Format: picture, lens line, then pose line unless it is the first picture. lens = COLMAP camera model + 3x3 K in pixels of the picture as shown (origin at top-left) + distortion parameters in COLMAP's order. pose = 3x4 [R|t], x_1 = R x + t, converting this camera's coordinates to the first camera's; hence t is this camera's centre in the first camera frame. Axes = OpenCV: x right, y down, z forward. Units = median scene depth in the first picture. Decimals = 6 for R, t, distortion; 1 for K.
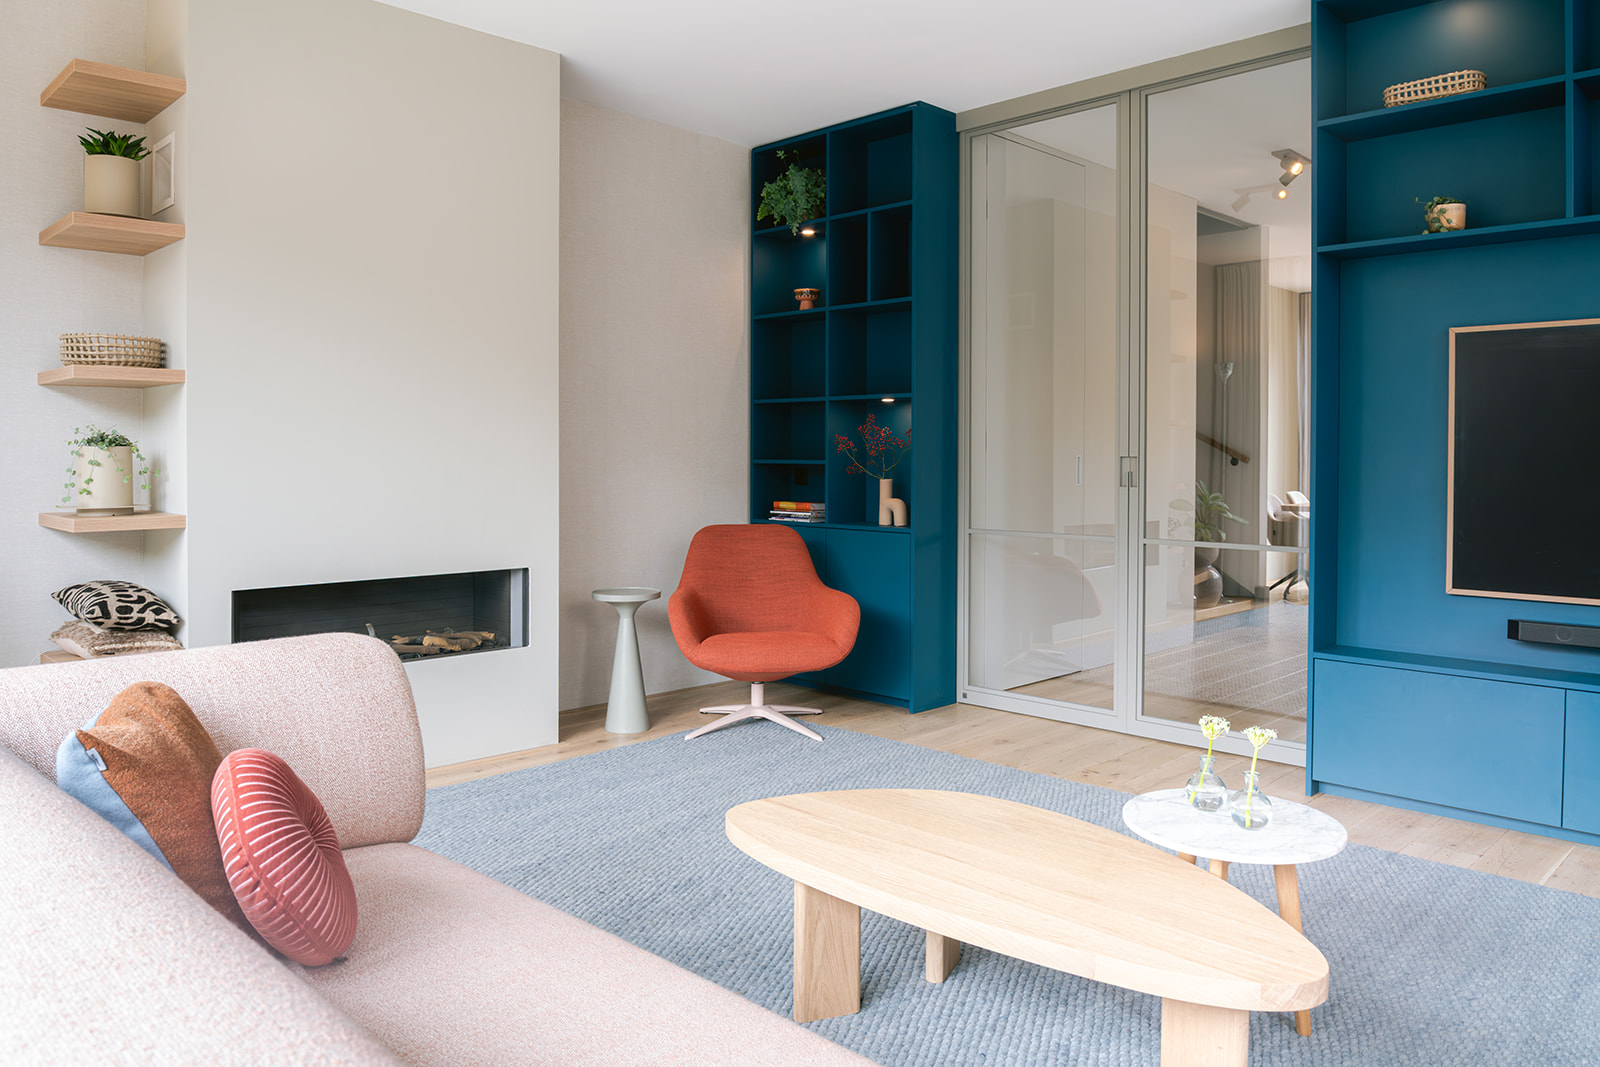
lens RADIAL K [[1140.4, 0, 796.1], [0, 1140.4, 480.0], [0, 0, 1]] dist [-0.029167, -0.008907]
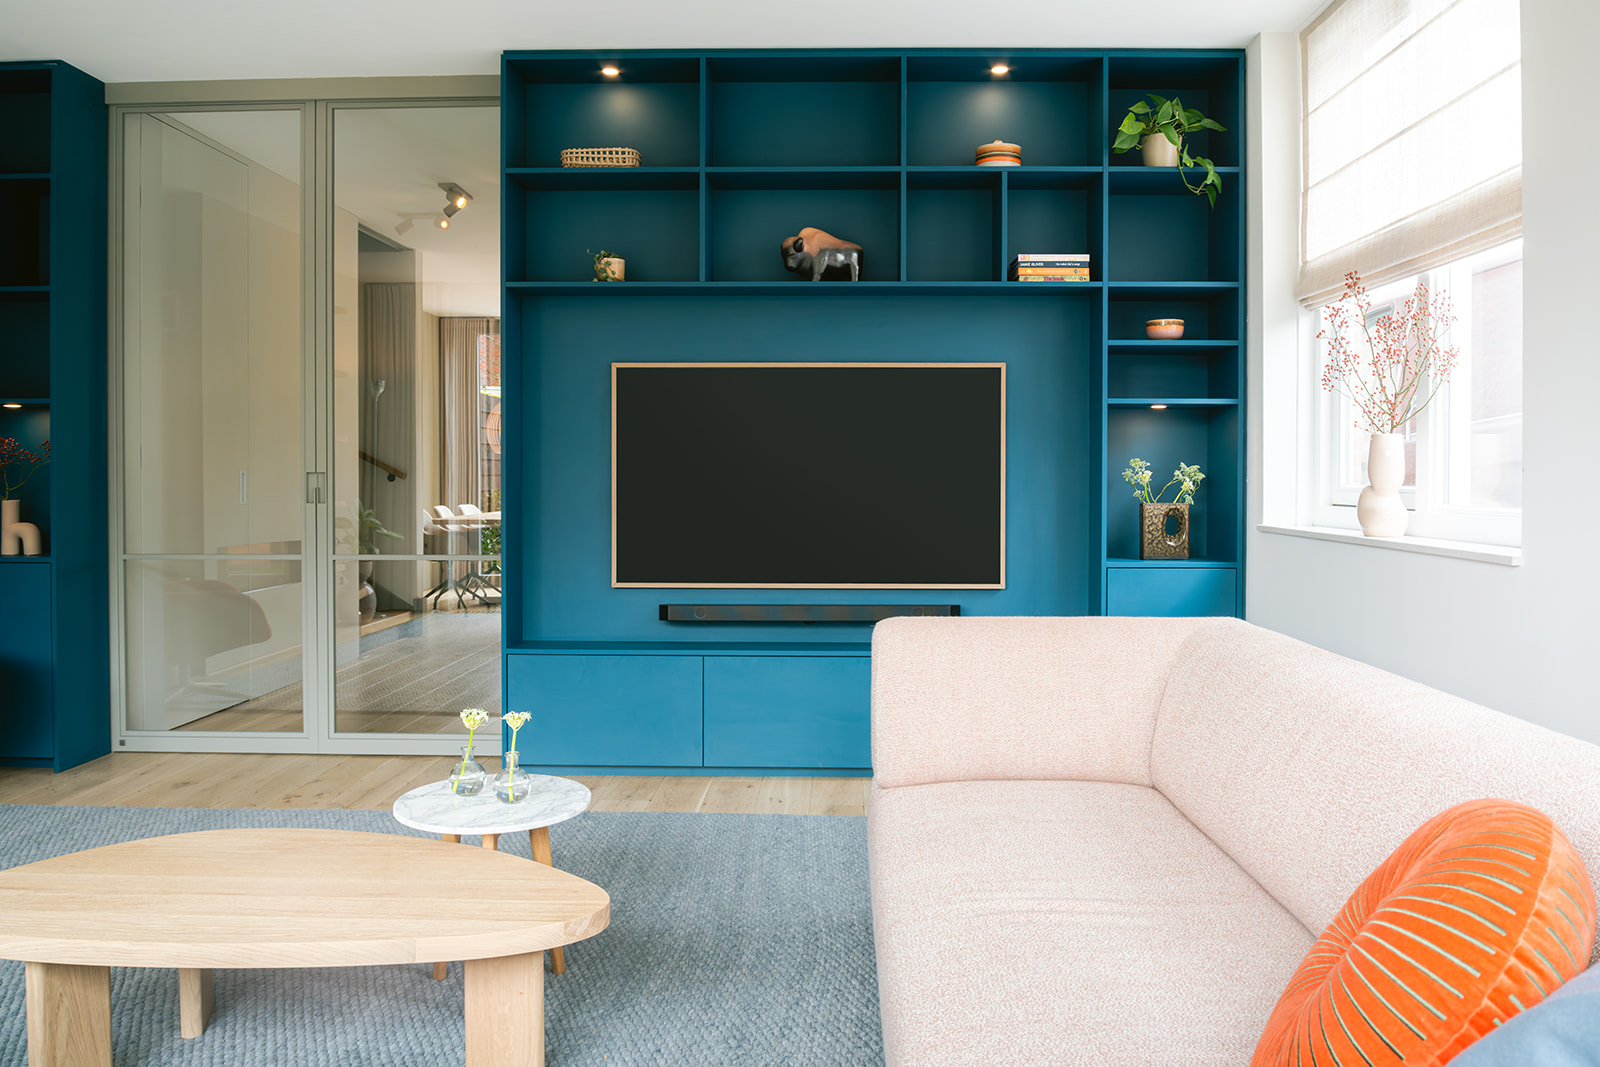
lens RADIAL K [[1176.3, 0, 802.2], [0, 1176.3, 504.9], [0, 0, 1]] dist [-0.034668, -0.004678]
pose [[0.717415, -0.019394, 0.696376, -0.140888], [0.015752, 0.999808, 0.011617, 0.003212], [-0.696468, 0.002635, 0.717583, -0.023796]]
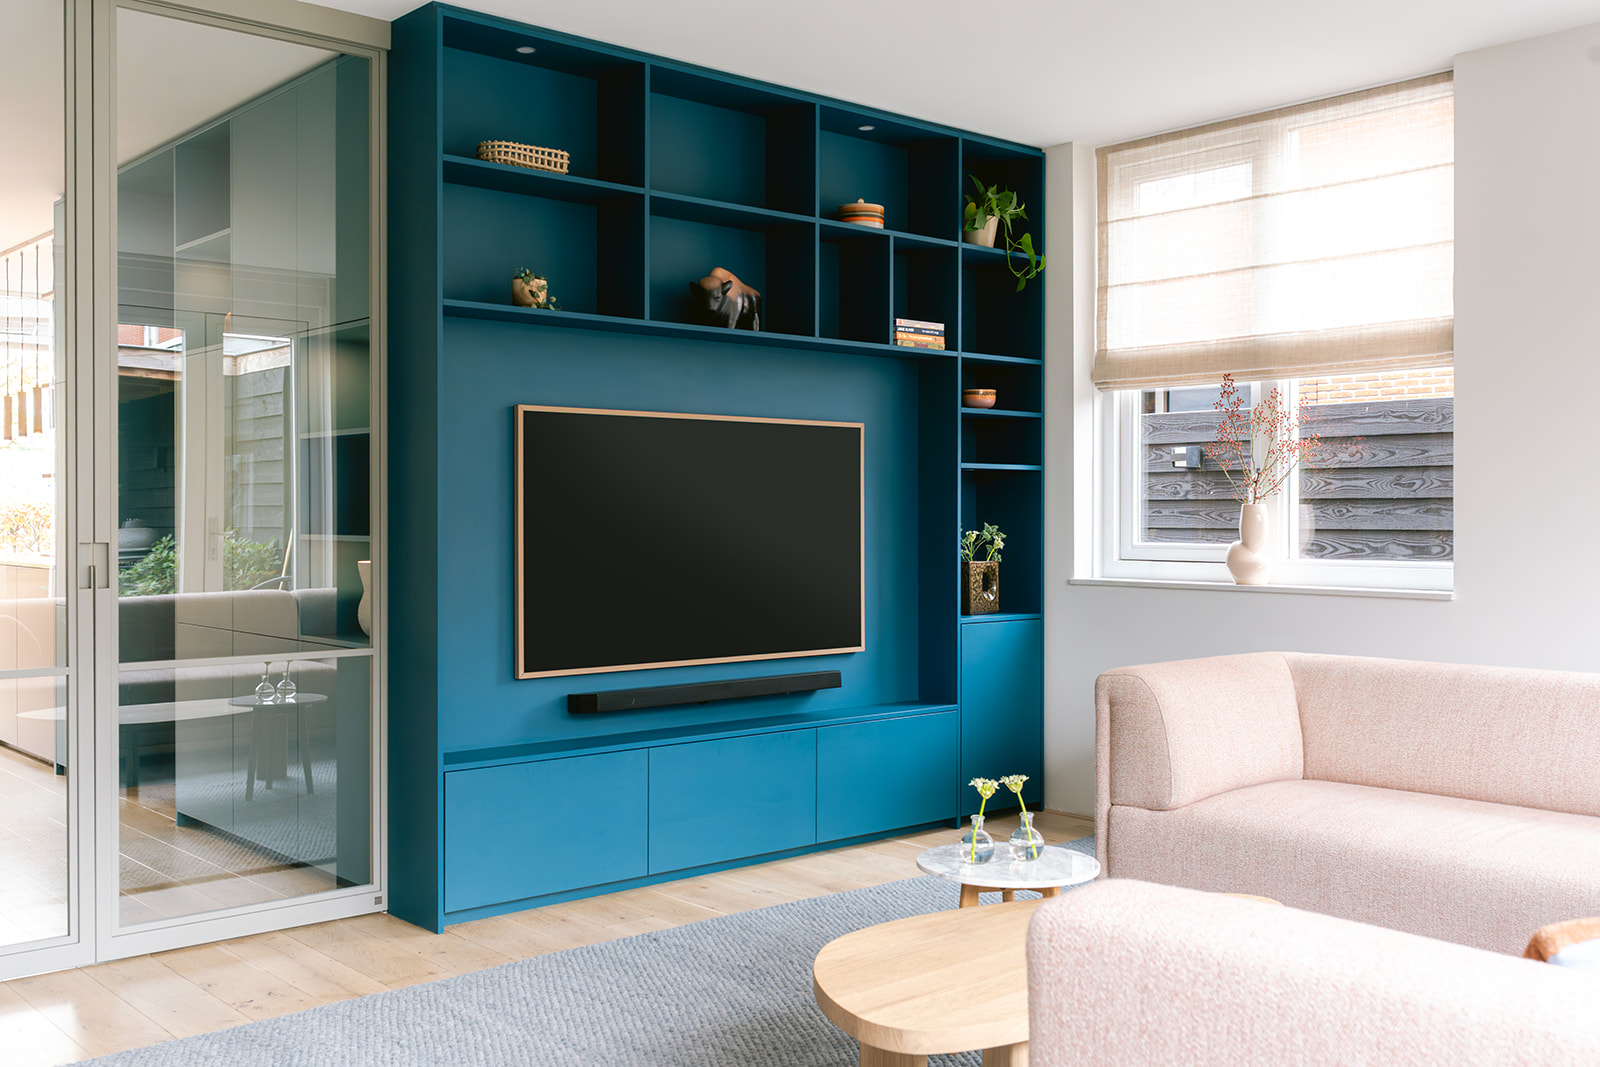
lens RADIAL K [[1548.9, 0, 800.1], [0, 1548.9, 514.8], [0, 0, 1]] dist [-0.007165, 0.000308]
pose [[0.057402, -0.004880, 0.998339, -0.749227], [0.020080, 0.999791, 0.003733, -0.040692], [-0.998149, 0.019832, 0.057488, 0.695445]]
